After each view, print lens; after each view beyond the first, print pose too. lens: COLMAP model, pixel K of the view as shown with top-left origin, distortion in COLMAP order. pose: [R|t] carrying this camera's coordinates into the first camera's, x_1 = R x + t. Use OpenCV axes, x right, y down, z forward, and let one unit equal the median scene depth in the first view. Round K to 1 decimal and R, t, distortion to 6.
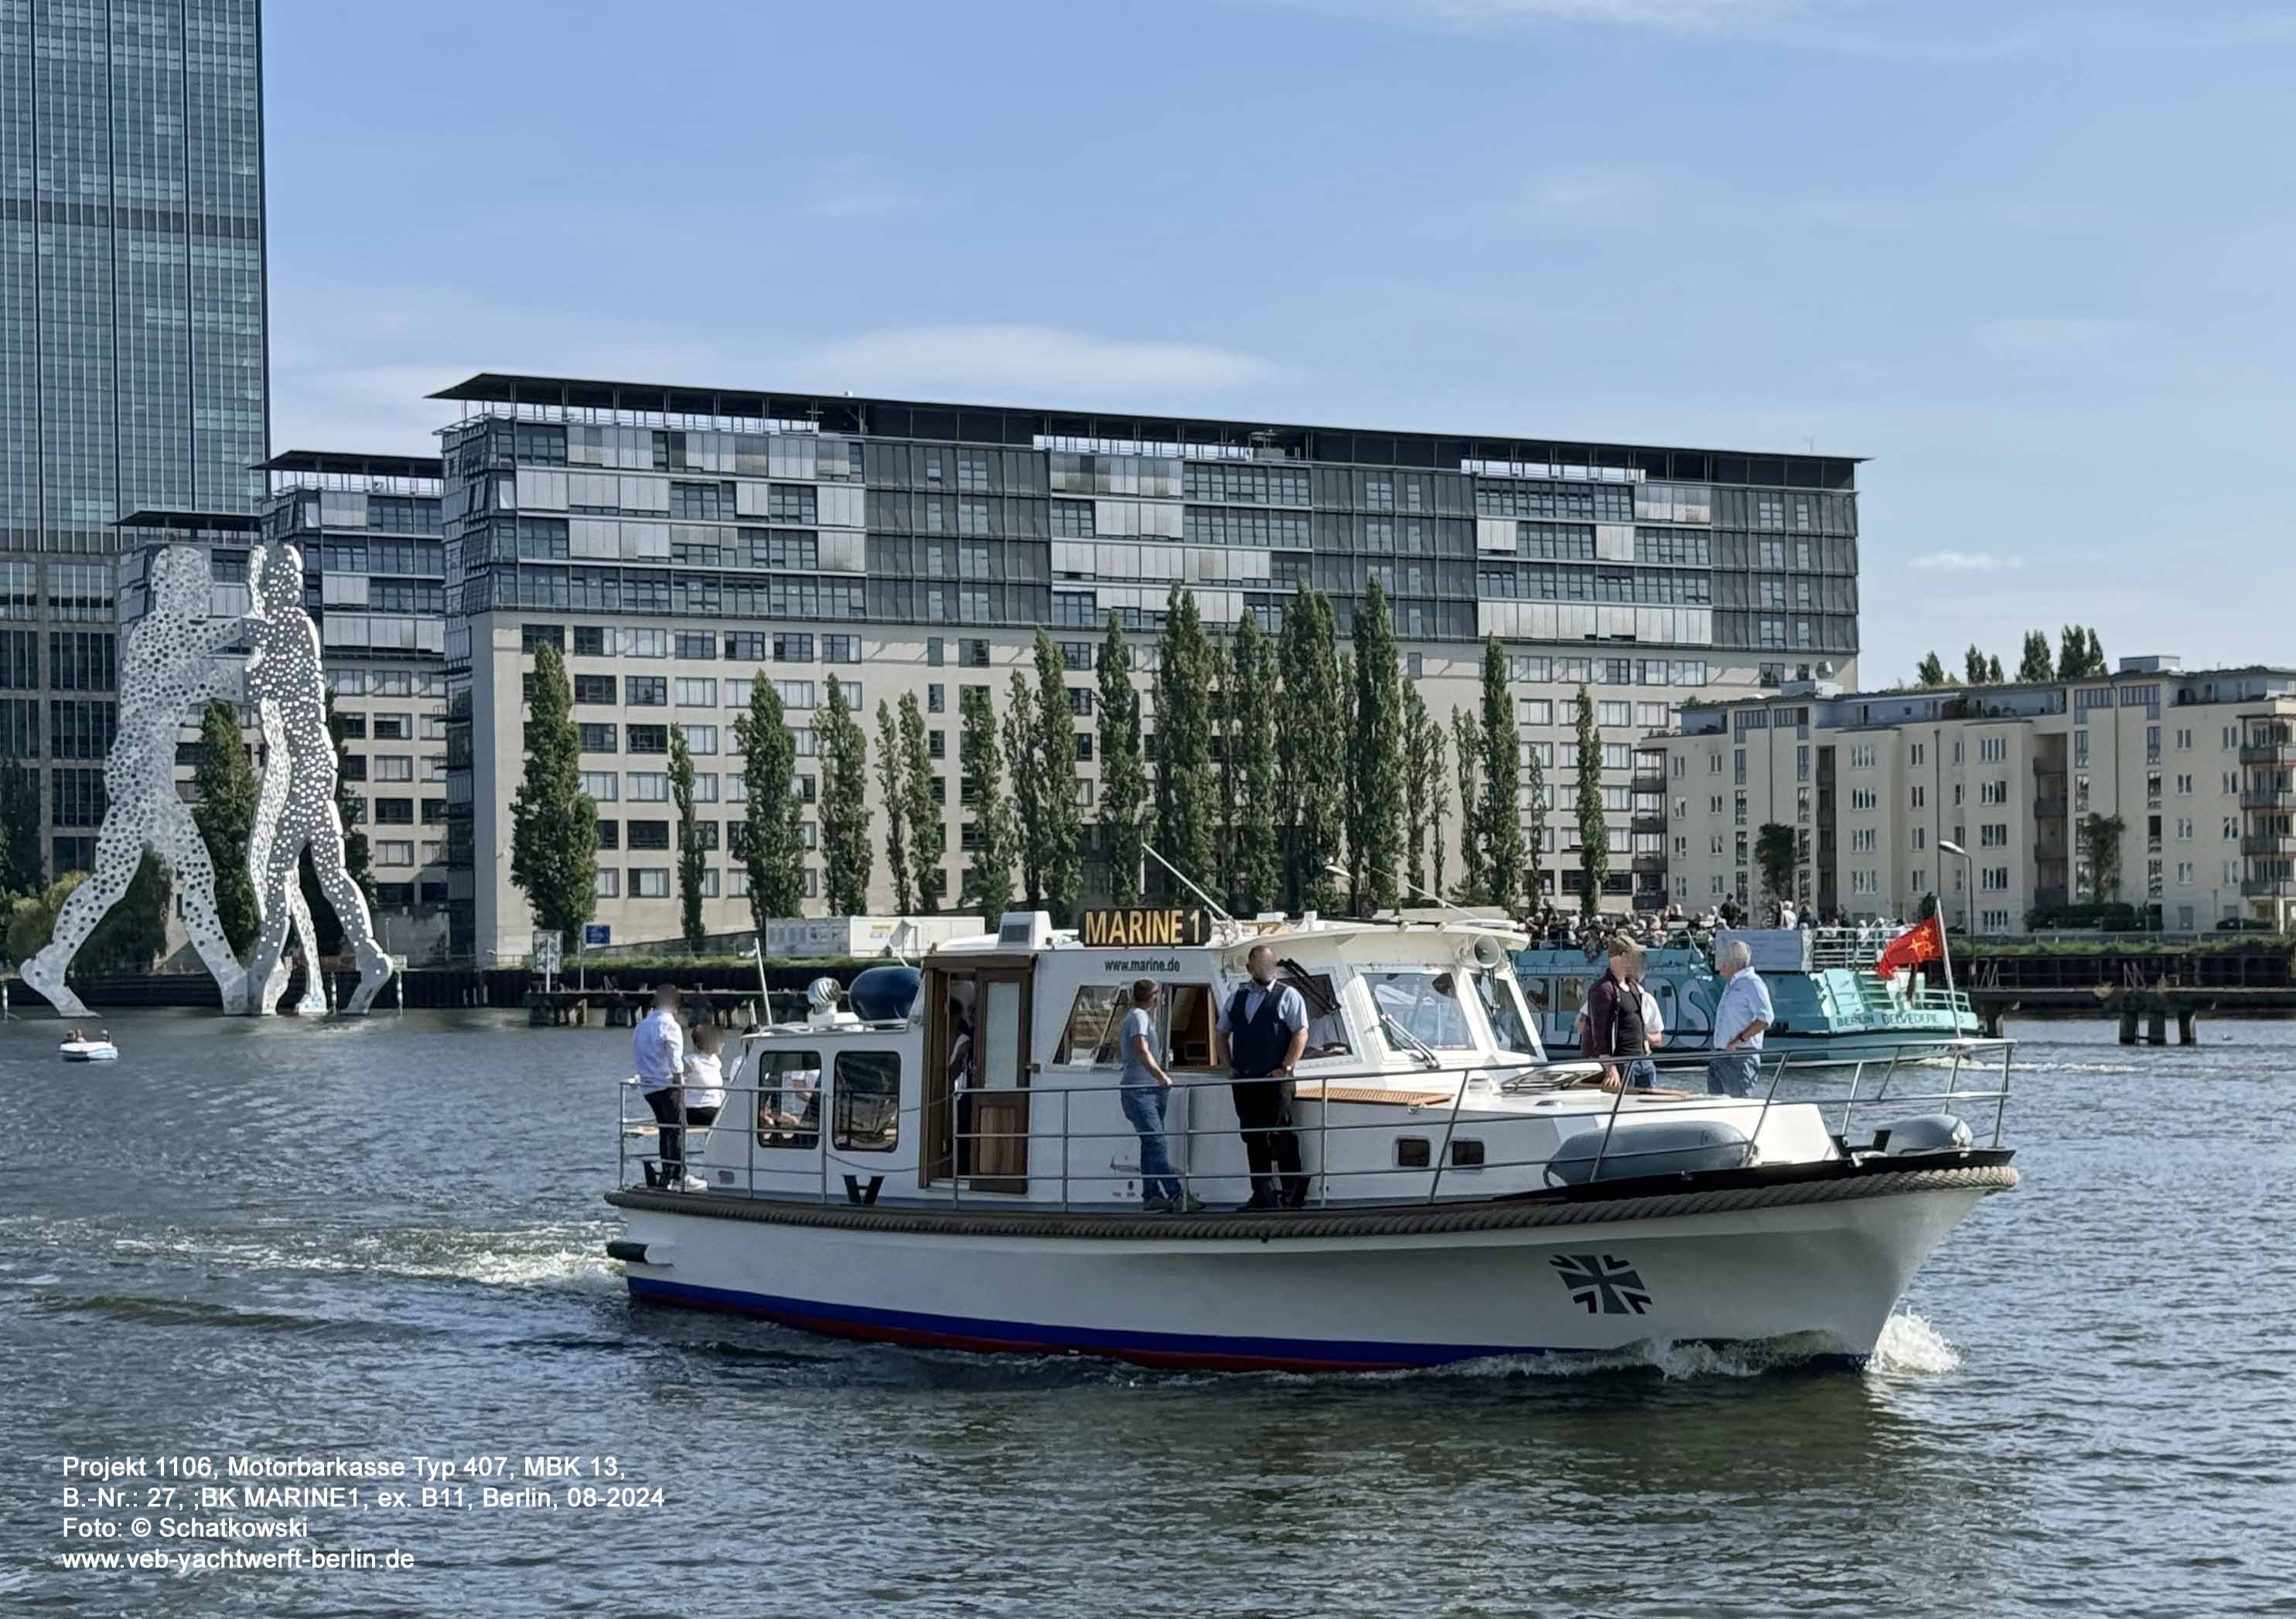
lens RADIAL K [[5041.8, 0, 1148.0], [0, 5041.8, 809.5], [0, 0, 1]] dist [-0.043548, -0.220706]
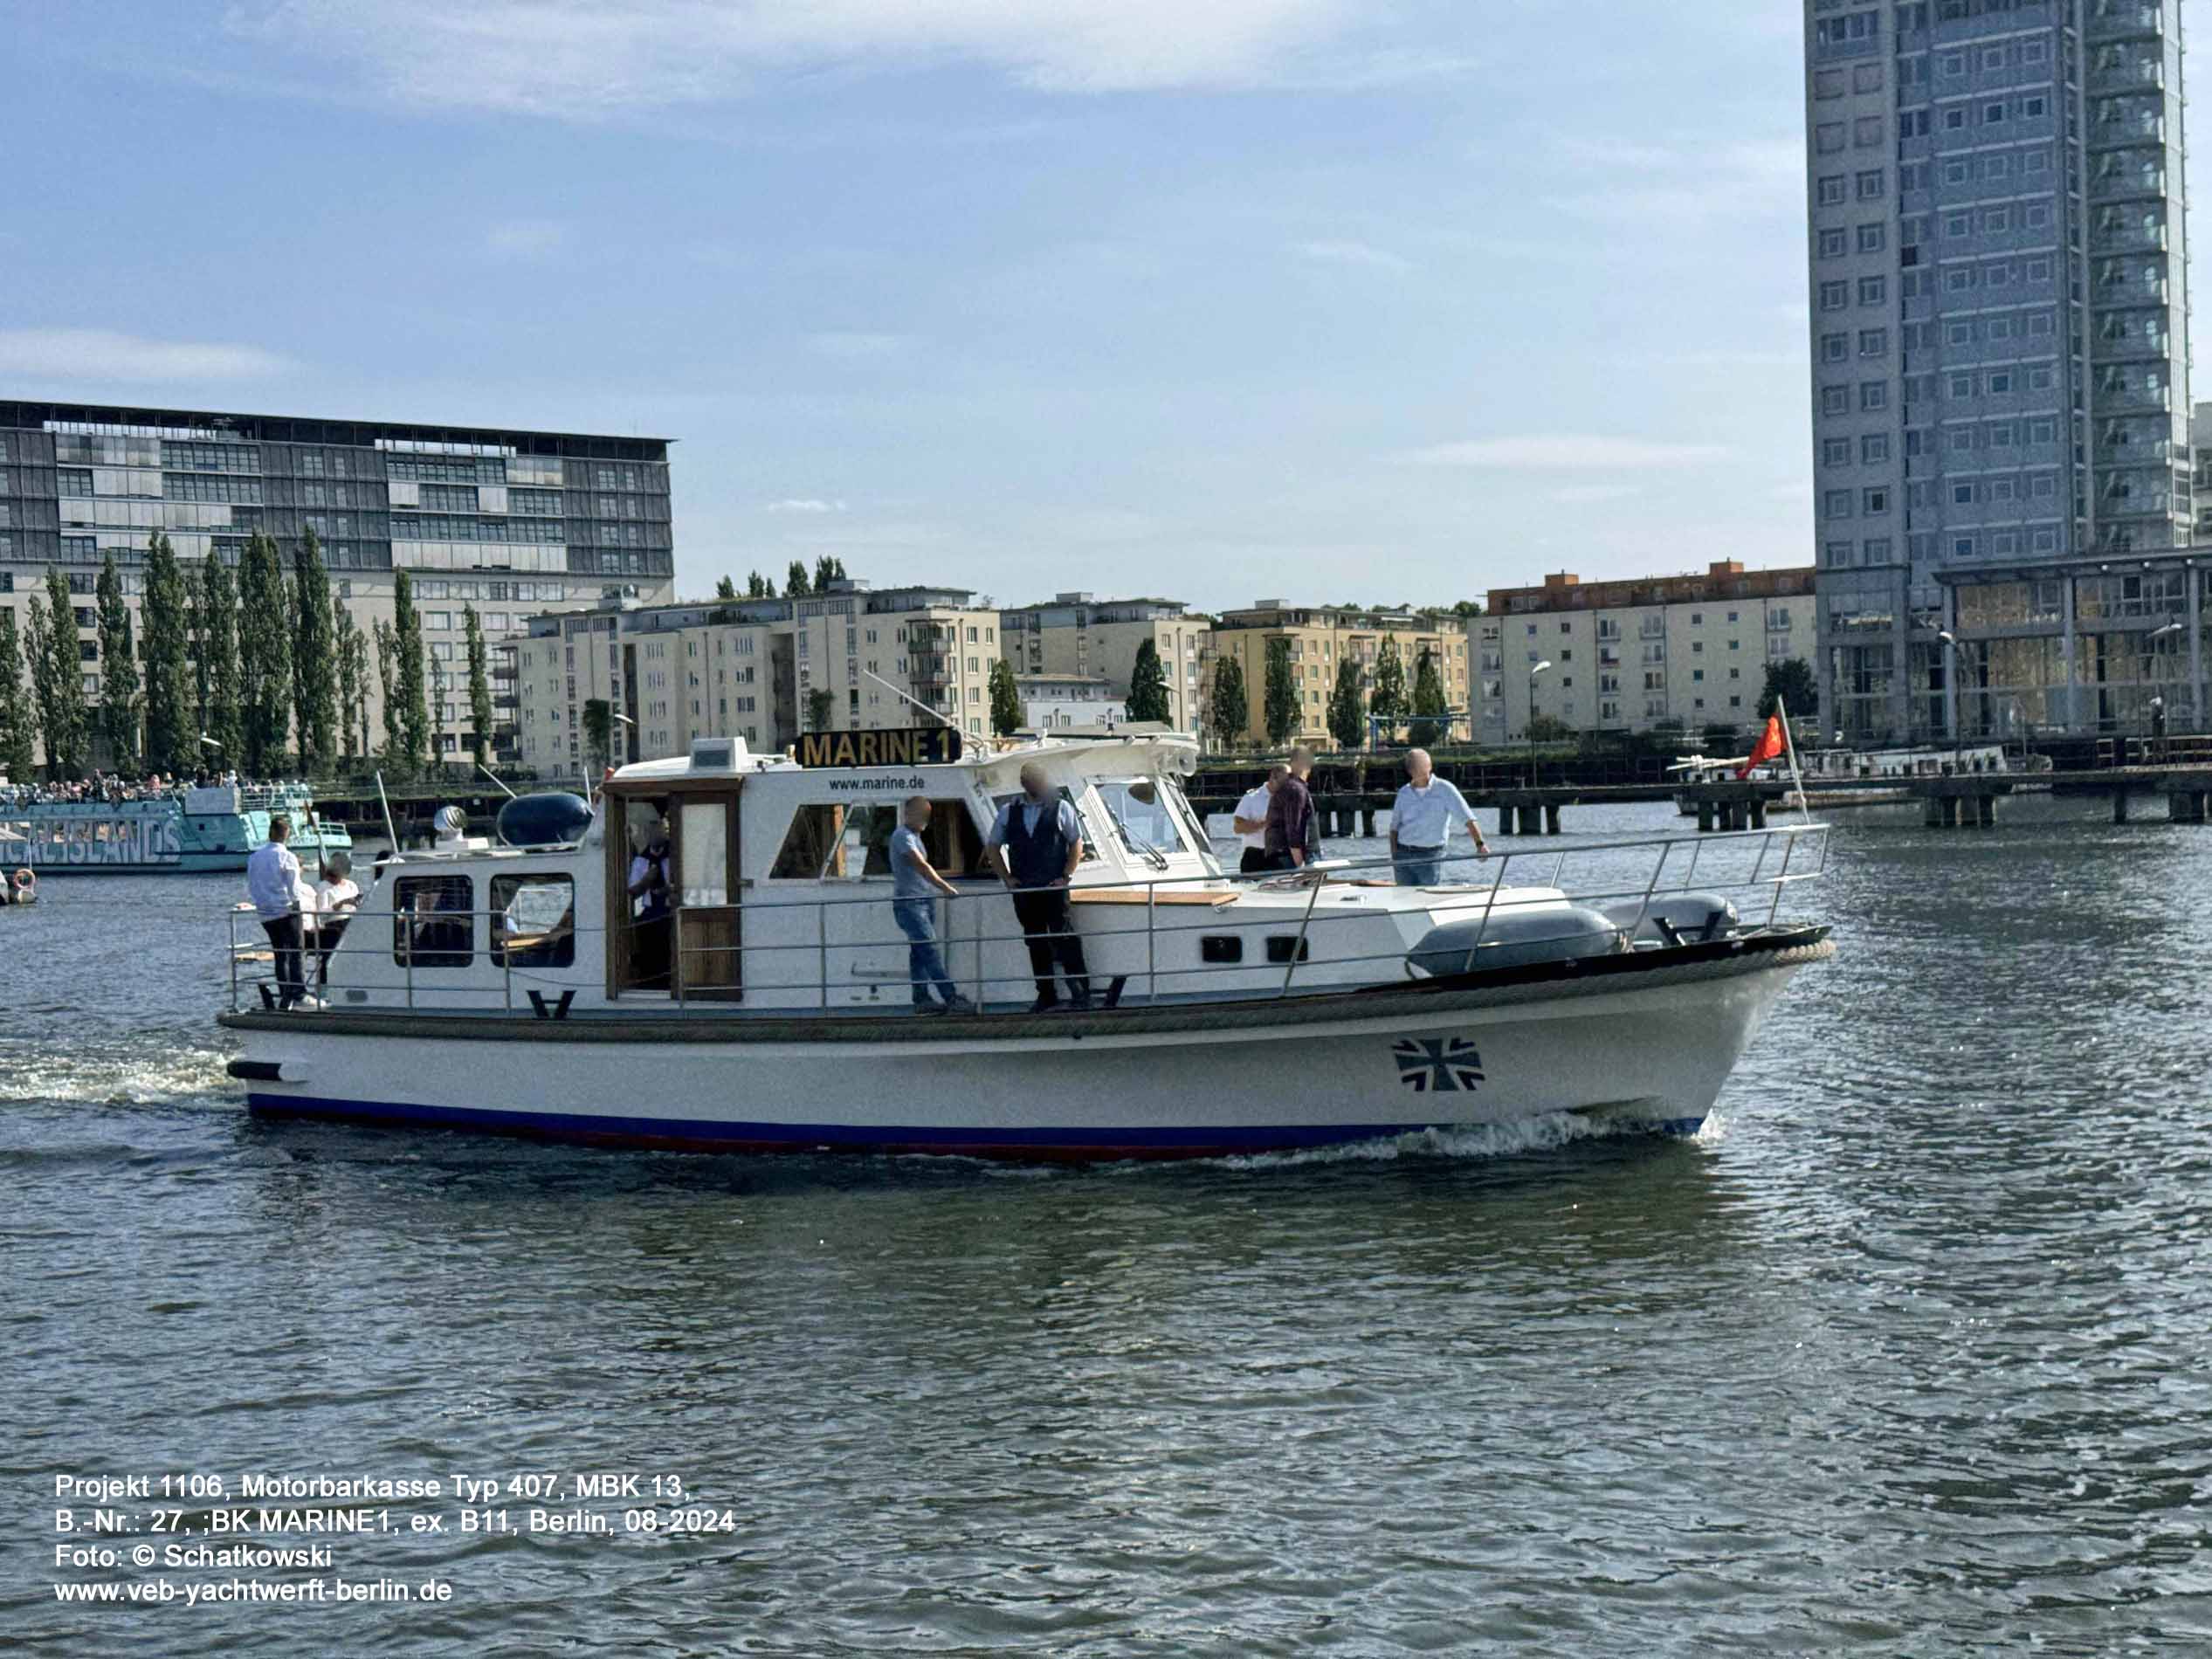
lens RADIAL K [[3187.6, 0, 1106.0], [0, 3187.6, 829.5], [0, 0, 1]] dist [-0.018788, -0.052011]
pose [[0.938074, -0.029917, 0.345141, -0.055264], [0.016114, 0.998954, 0.042794, 0.003686], [-0.346060, -0.034582, 0.937575, 0.102918]]
